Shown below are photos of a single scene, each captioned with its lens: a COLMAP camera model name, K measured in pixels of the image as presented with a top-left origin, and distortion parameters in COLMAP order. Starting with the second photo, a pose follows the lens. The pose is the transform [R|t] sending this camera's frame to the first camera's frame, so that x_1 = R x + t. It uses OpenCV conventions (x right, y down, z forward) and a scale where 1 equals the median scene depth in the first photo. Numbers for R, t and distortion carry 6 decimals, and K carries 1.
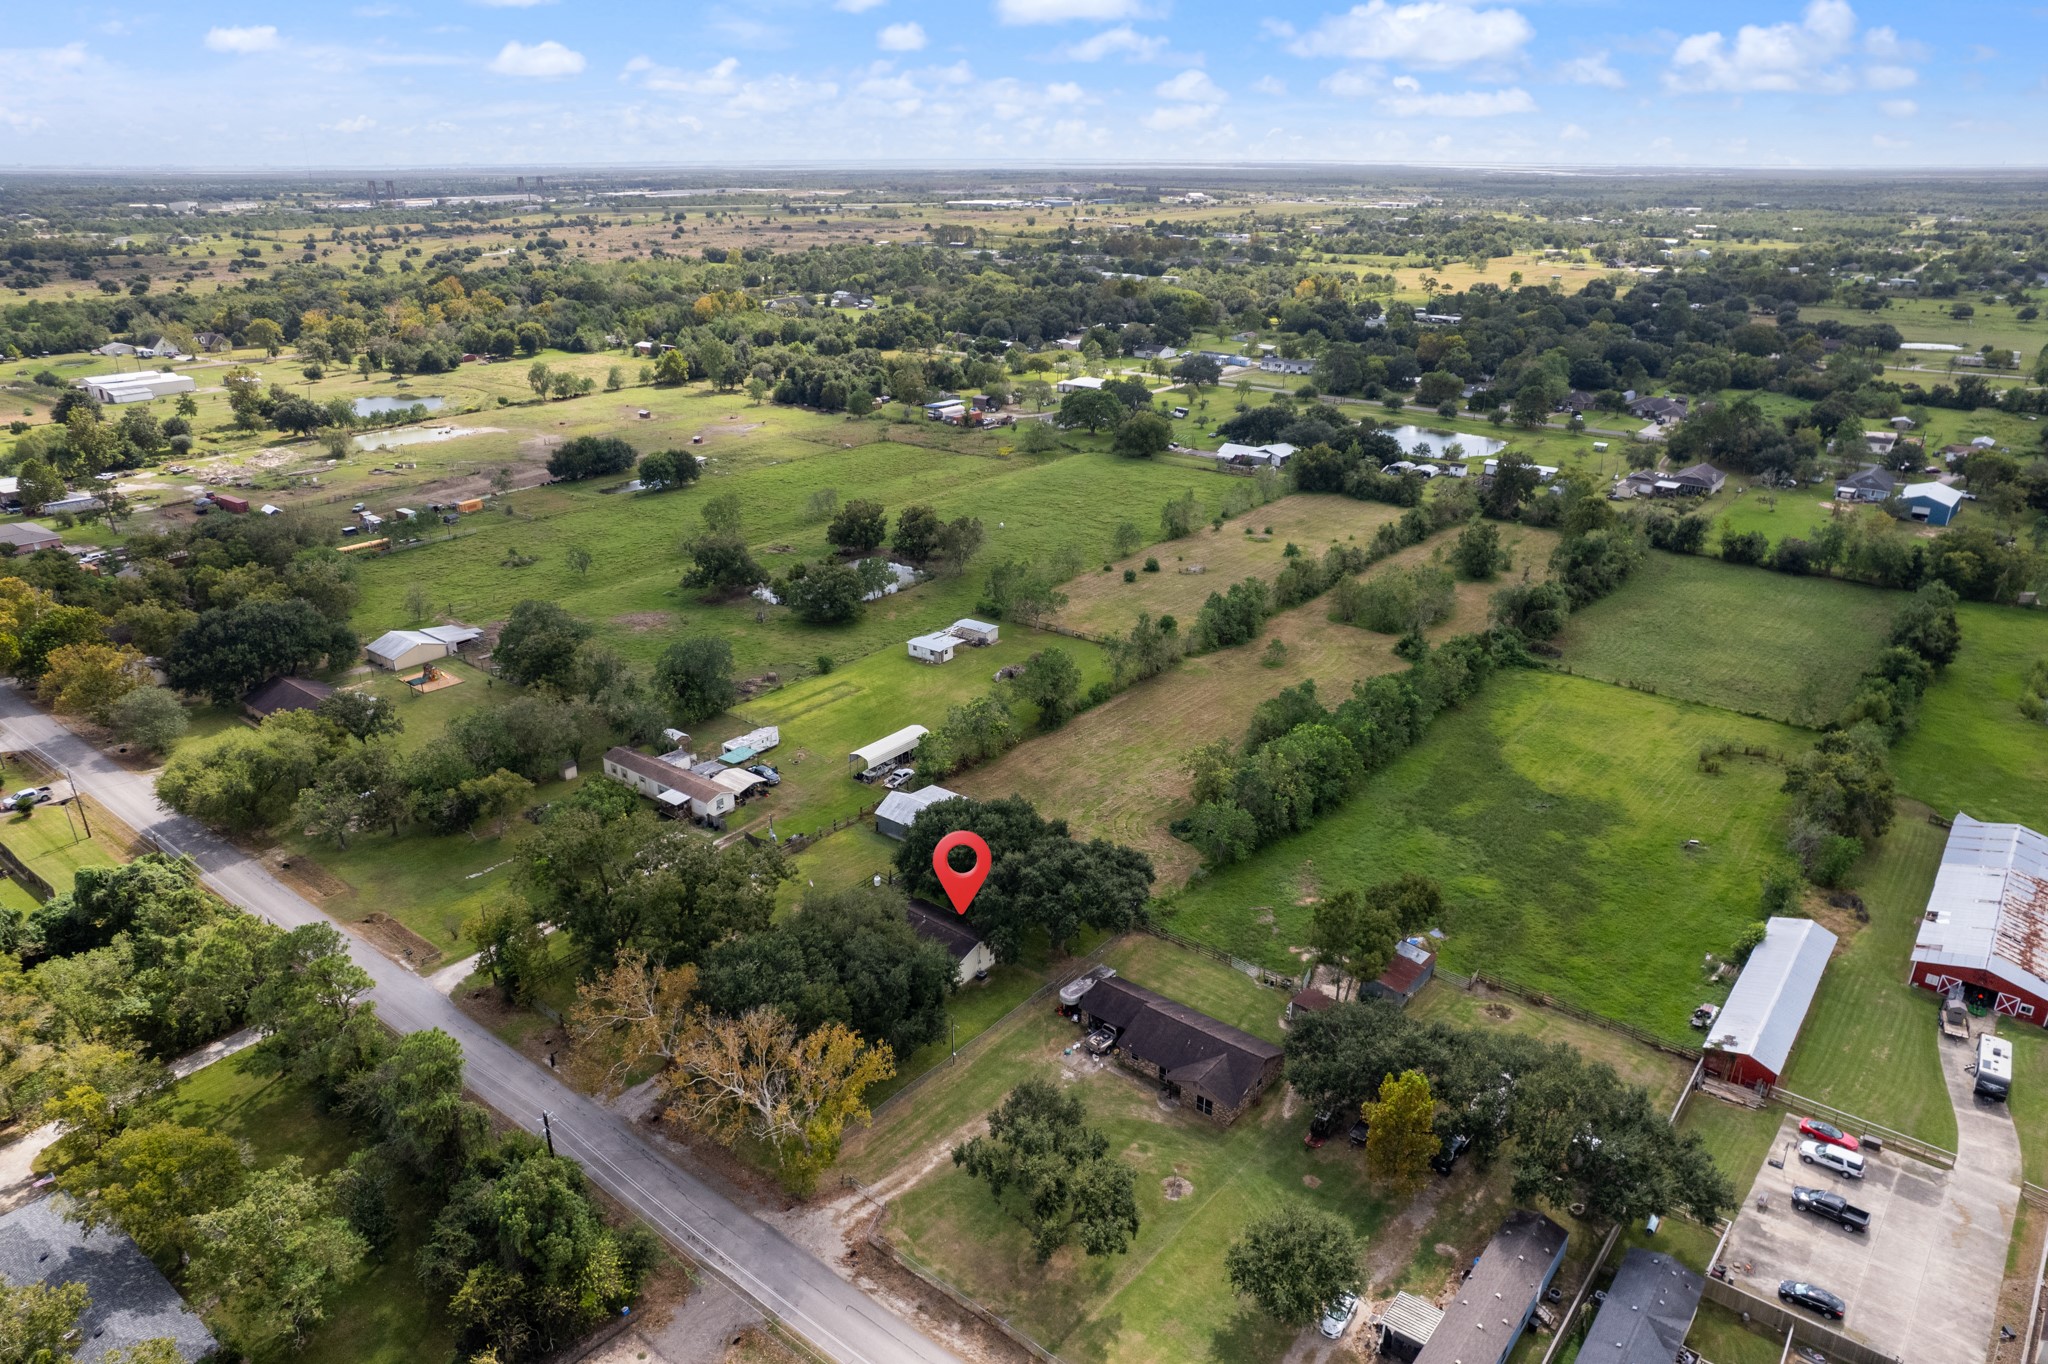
lens RADIAL K [[1304.6, 0, 1024.0], [0, 1304.6, 682.0], [0, 0, 1]] dist [-0.070286, 0.000160]
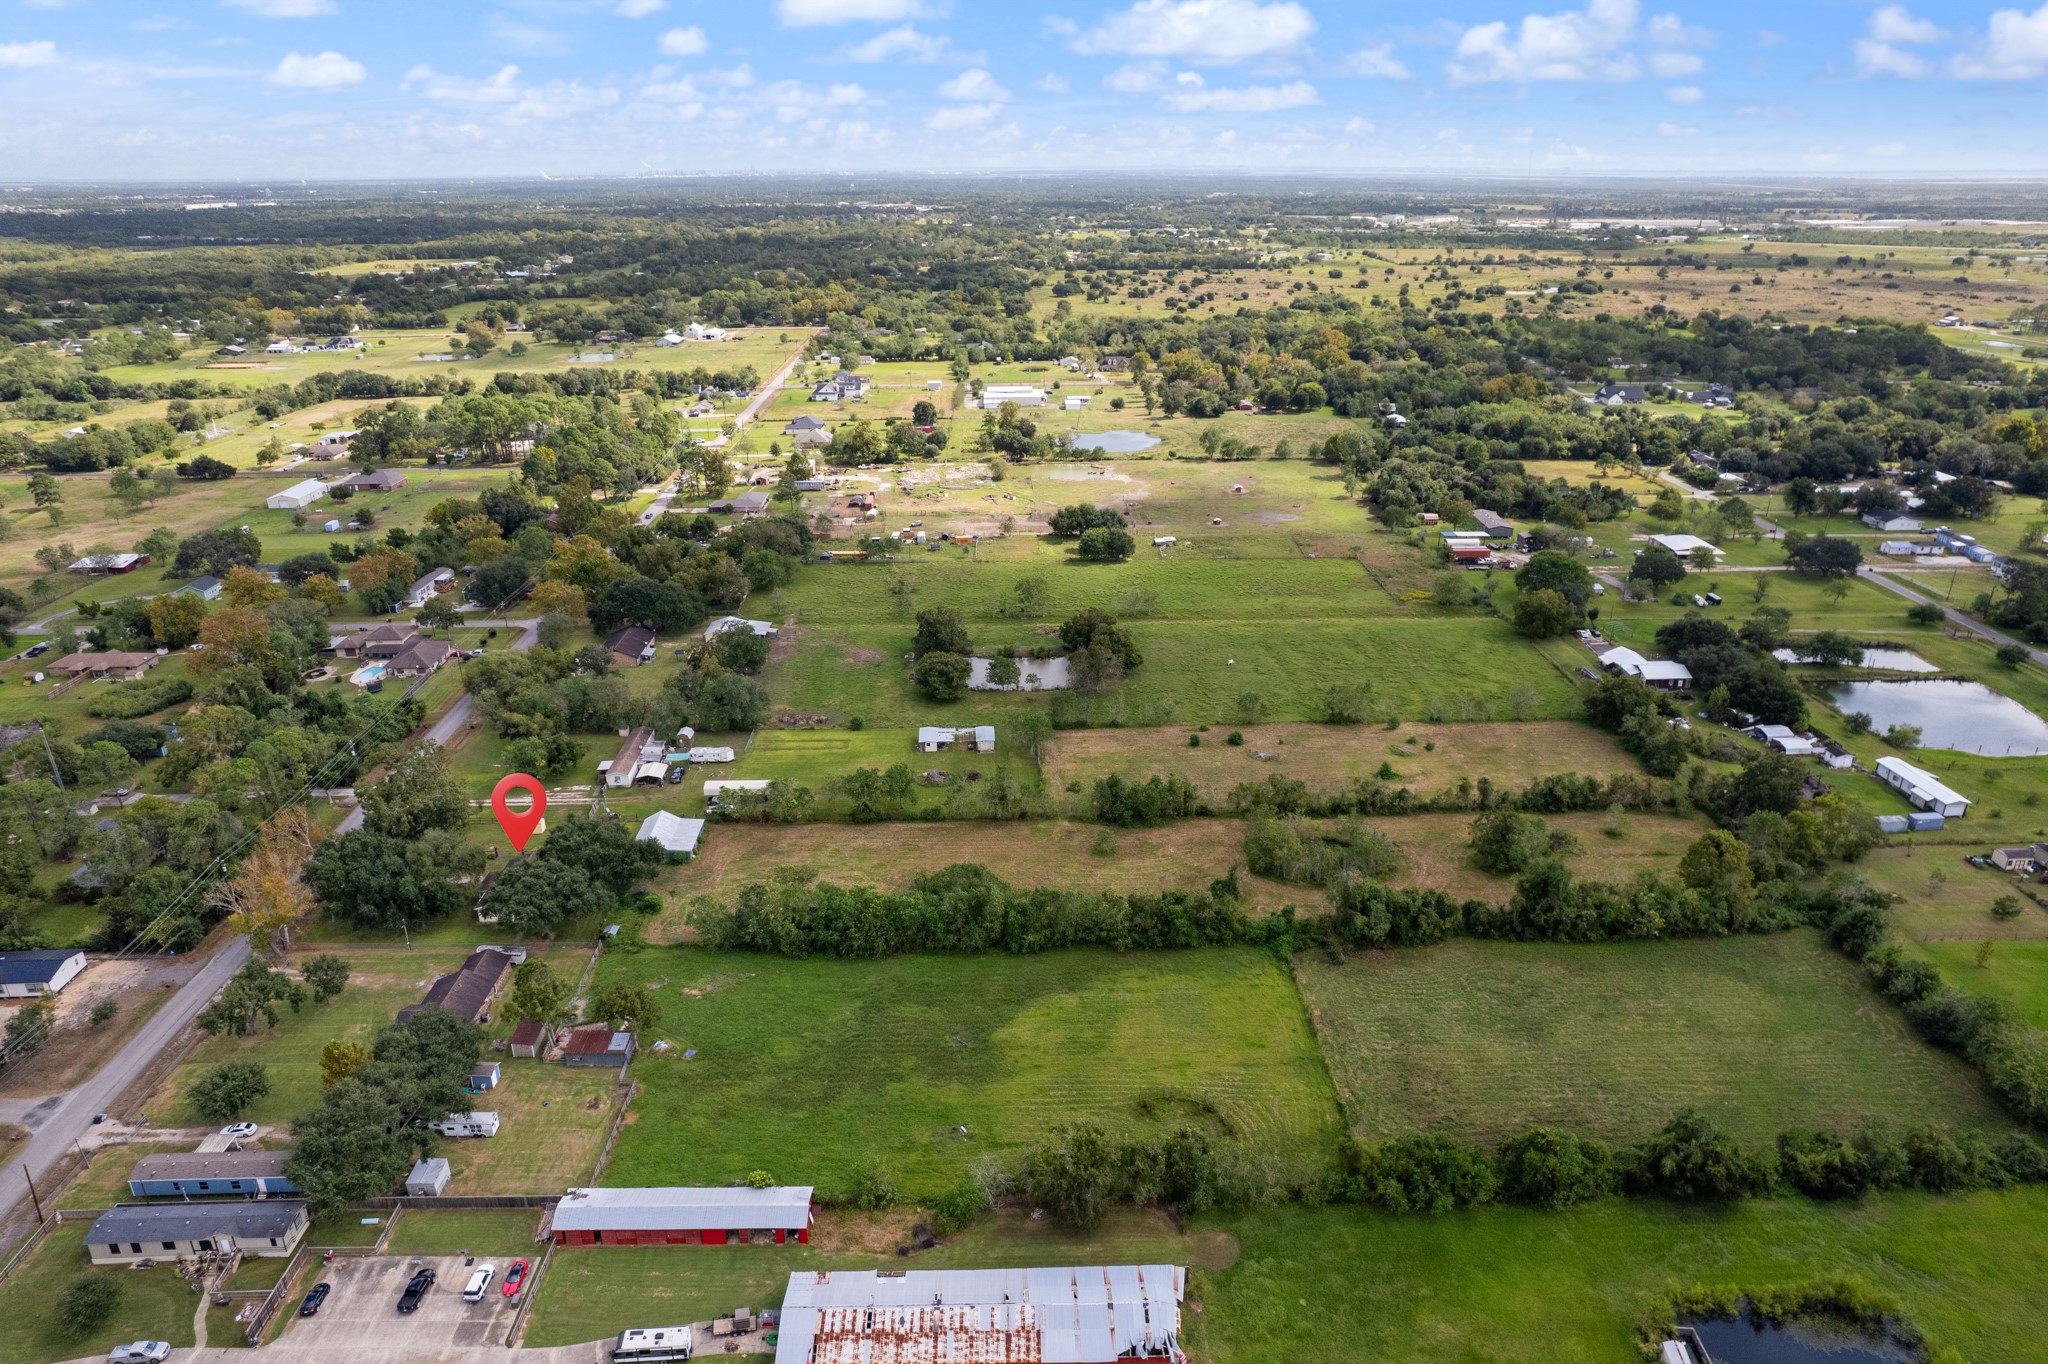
lens RADIAL K [[1304.6, 0, 1024.0], [0, 1304.6, 682.0], [0, 0, 1]] dist [-0.070286, 0.000160]
pose [[0.644200, 0.278435, -0.712377, 0.923630], [-0.281198, 0.952373, 0.117952, -0.268997], [0.711290, 0.124334, 0.691814, 0.223452]]
